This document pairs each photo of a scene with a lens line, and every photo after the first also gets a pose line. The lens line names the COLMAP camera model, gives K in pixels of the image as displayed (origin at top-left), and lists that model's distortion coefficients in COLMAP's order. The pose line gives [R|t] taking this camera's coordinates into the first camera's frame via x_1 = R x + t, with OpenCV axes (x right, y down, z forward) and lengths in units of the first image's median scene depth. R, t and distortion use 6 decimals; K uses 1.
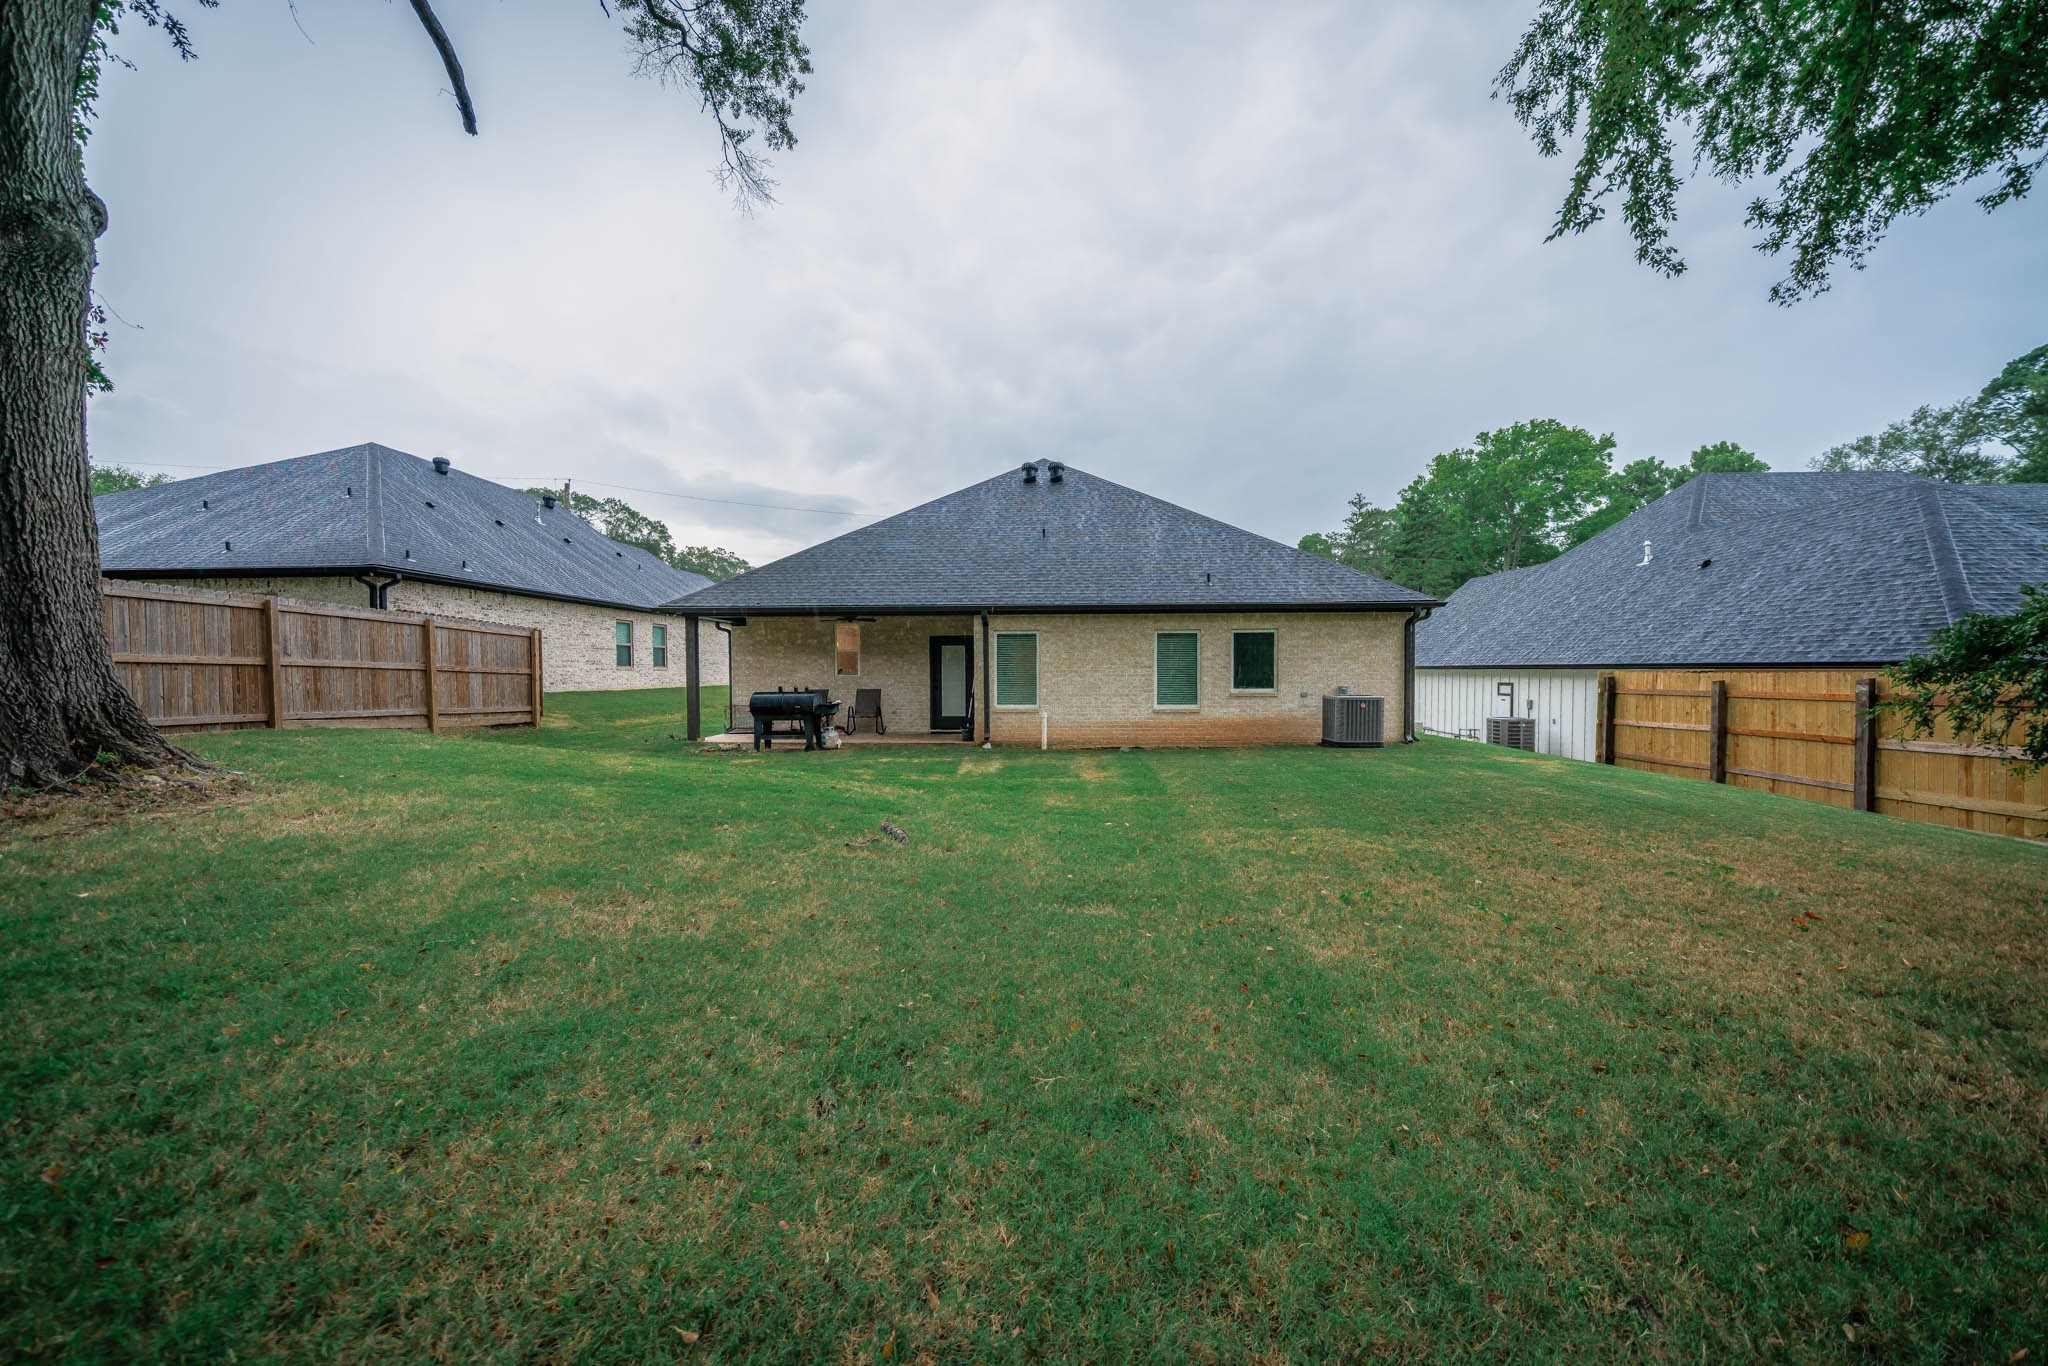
lens RADIAL K [[742.3, 0, 1062.2], [0, 742.3, 666.0], [0, 0, 1]] dist [-0.001865, -0.000653]
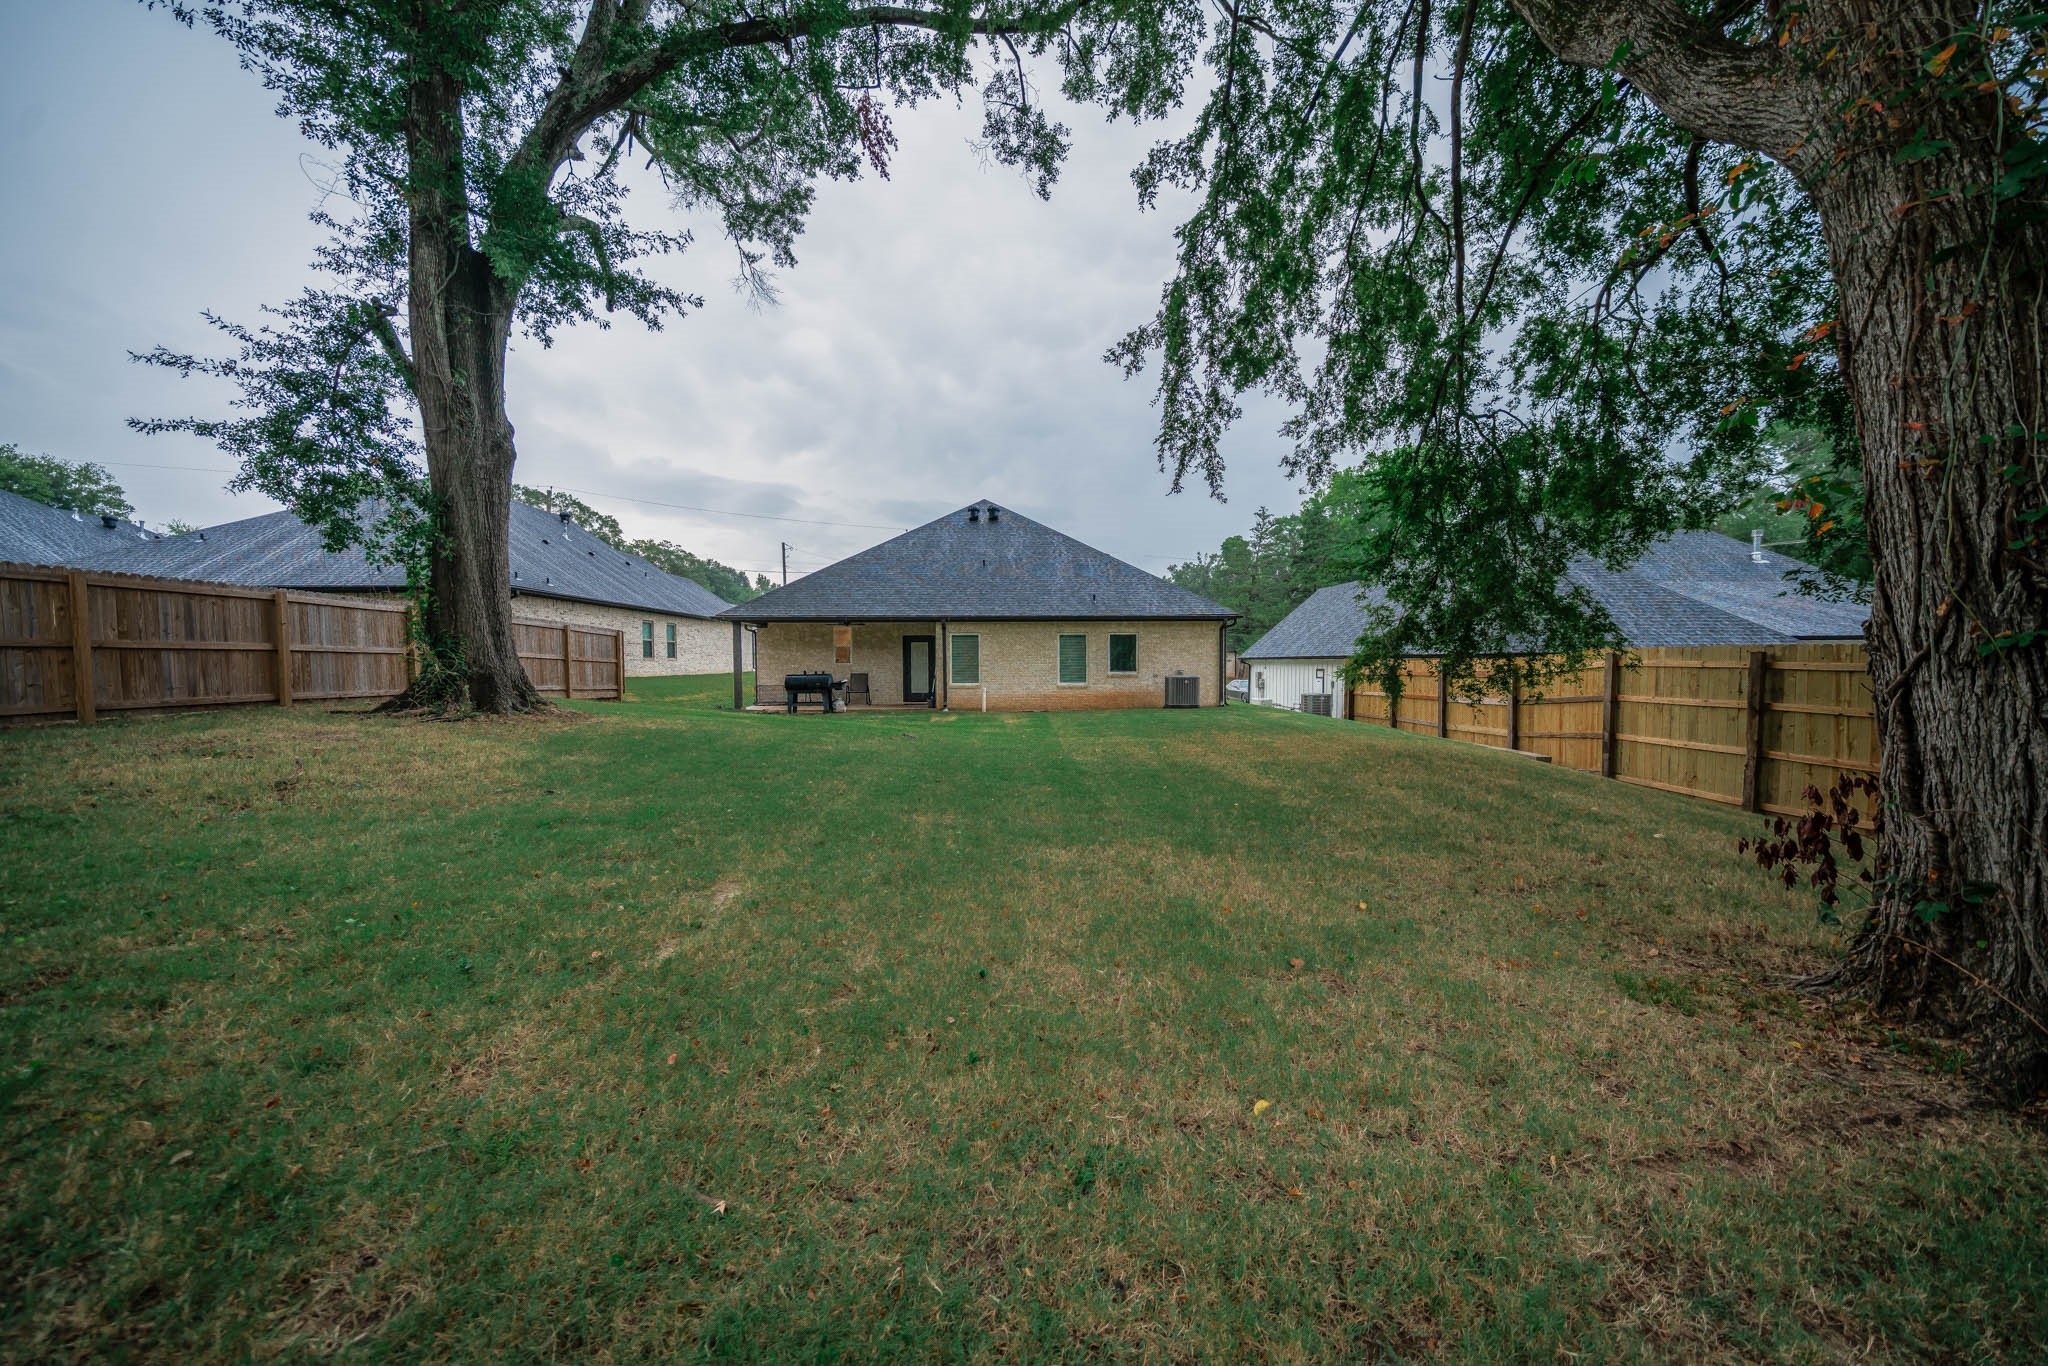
lens RADIAL K [[742.3, 0, 1062.2], [0, 742.3, 666.0], [0, 0, 1]] dist [-0.001865, -0.000653]
pose [[0.997550, -0.001547, 0.069937, 0.025731], [0.000796, 0.999942, 0.010755, 0.002289], [-0.069949, -0.010673, 0.997493, -0.441845]]
